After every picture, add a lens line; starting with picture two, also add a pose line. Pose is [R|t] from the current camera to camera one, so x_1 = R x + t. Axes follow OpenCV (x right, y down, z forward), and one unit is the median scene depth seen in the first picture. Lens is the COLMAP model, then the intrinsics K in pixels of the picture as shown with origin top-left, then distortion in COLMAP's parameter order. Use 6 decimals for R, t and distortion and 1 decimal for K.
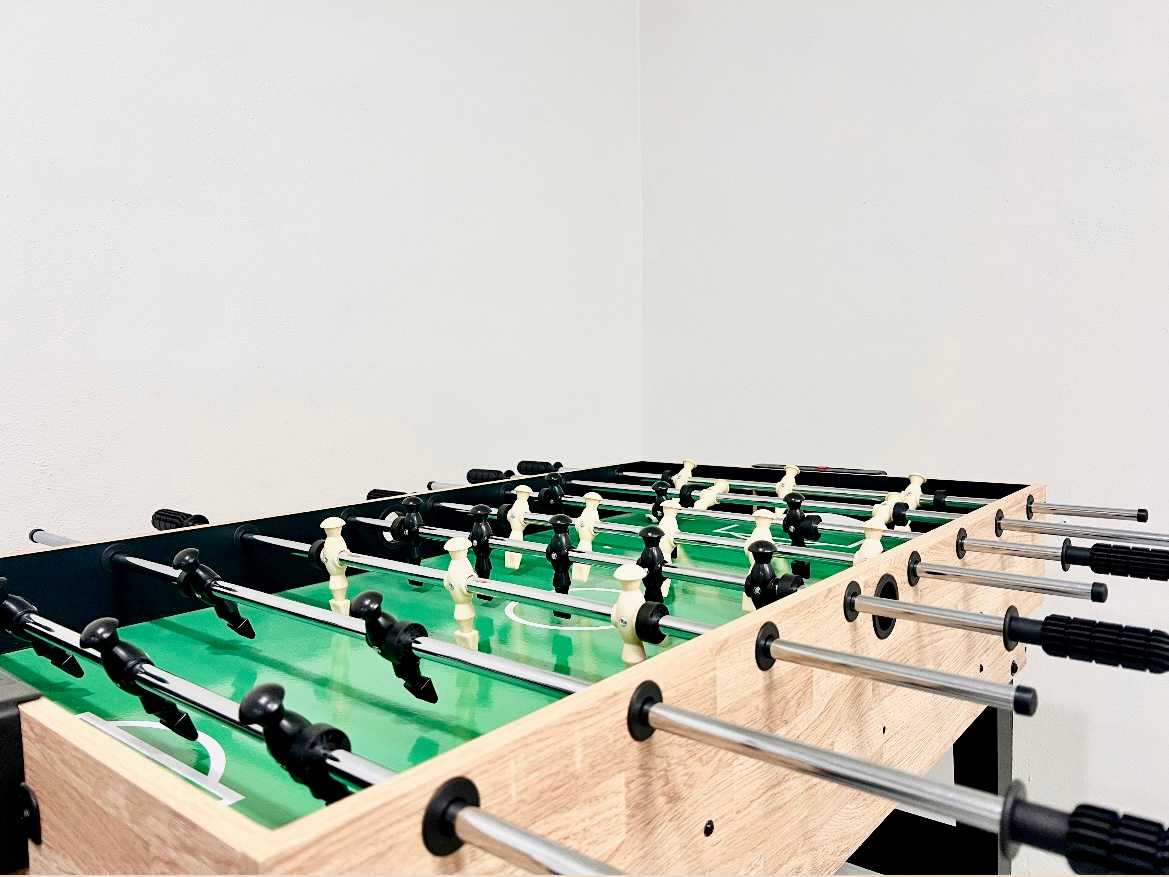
lens RADIAL K [[862.7, 0, 584.5], [0, 862.7, 438.5], [0, 0, 1]] dist [0.007982, -0.001180]
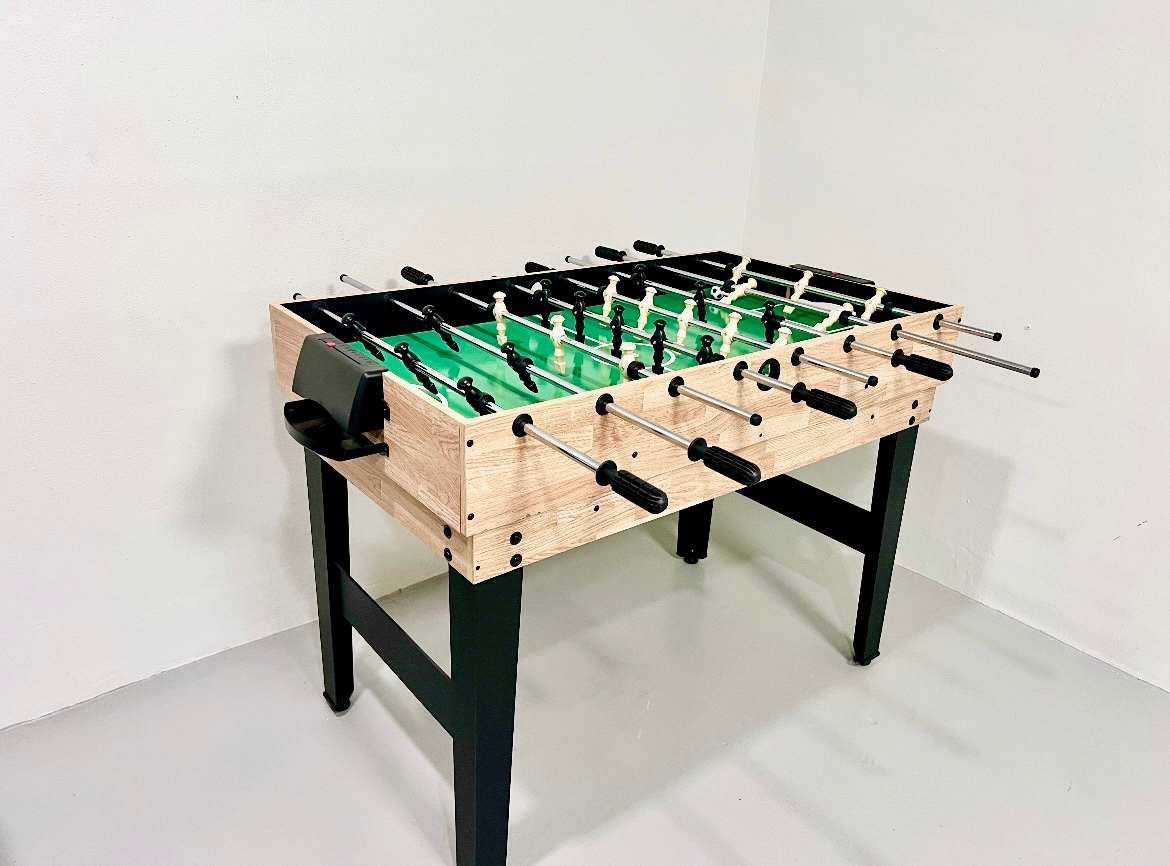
lens RADIAL K [[909.4, 0, 585.0], [0, 909.4, 433.0], [0, 0, 1]] dist [0.179908, -0.000359]
pose [[0.972202, 0.134666, -0.191545, 0.425348], [-0.068338, 0.945633, 0.317976, -0.363413], [0.223951, -0.296047, 0.928548, -1.223104]]
